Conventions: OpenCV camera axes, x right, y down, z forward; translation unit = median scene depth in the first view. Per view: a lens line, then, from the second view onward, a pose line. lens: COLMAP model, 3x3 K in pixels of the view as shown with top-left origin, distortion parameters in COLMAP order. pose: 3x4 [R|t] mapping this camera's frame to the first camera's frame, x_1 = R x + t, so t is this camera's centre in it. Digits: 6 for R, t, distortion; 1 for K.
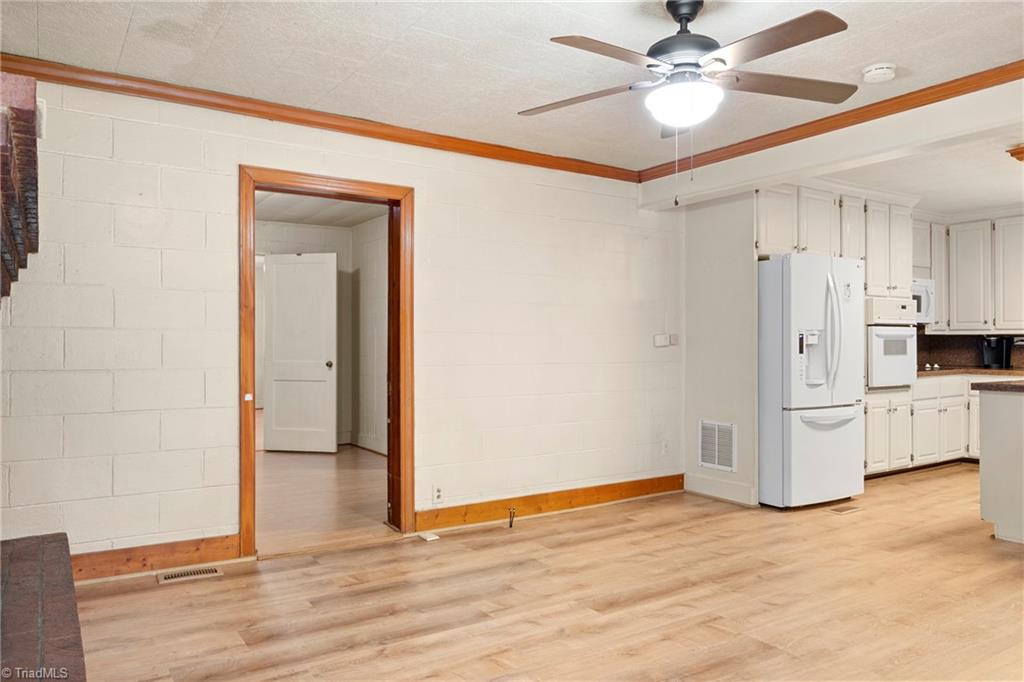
lens RADIAL K [[722.1, 0, 515.6], [0, 722.1, 337.7], [0, 0, 1]] dist [-0.002391, -0.001181]
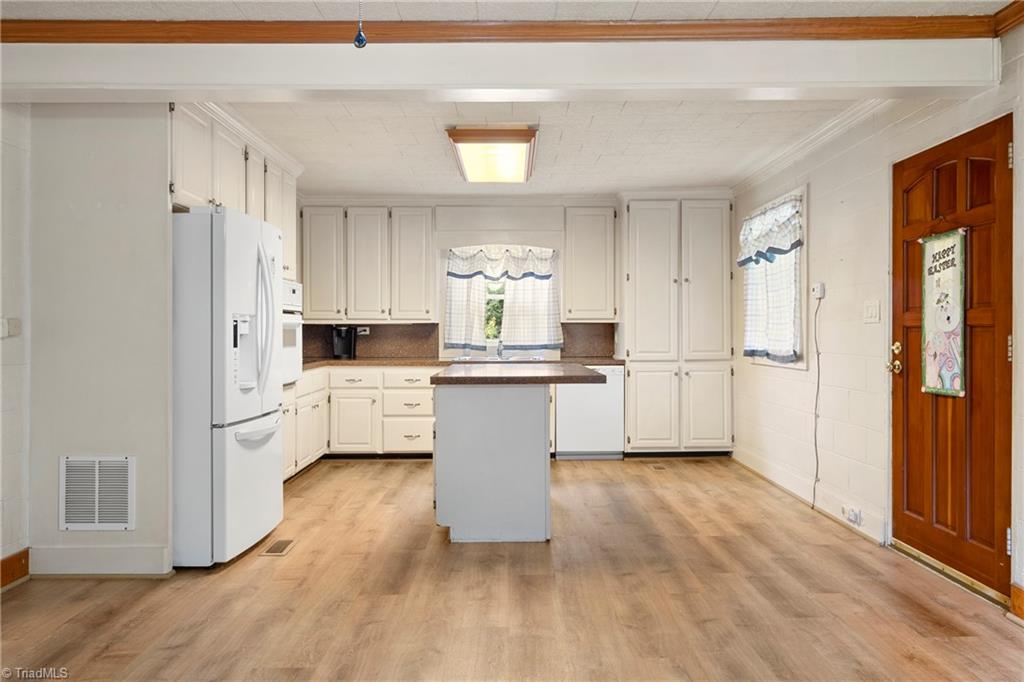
lens RADIAL K [[736.6, 0, 514.6], [0, 736.6, 331.9], [0, 0, 1]] dist [0.000805, 0.000153]
pose [[0.537249, 0.000026, 0.843424, -0.095833], [-0.004250, 0.999987, 0.002676, 0.003964], [-0.843413, -0.005022, 0.537243, 0.445655]]
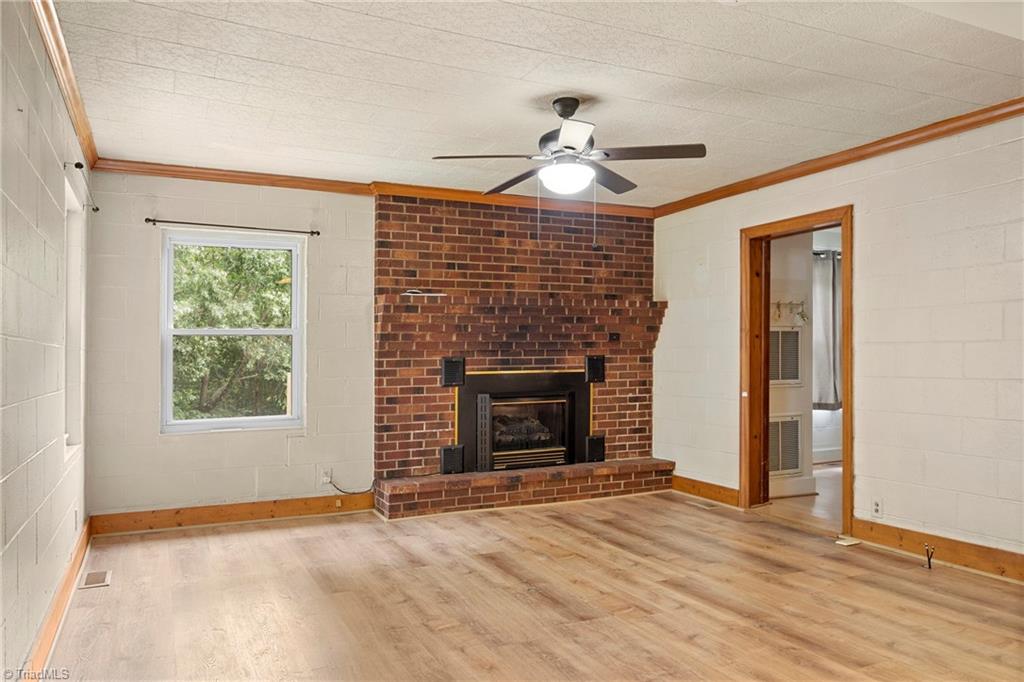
lens RADIAL K [[736.6, 0, 514.6], [0, 736.6, 331.9], [0, 0, 1]] dist [0.000805, 0.000153]
pose [[-0.131707, -0.034329, -0.990694, 1.033398], [0.018772, 0.999135, -0.037117, 0.006126], [0.991111, -0.023486, -0.130948, 0.701048]]
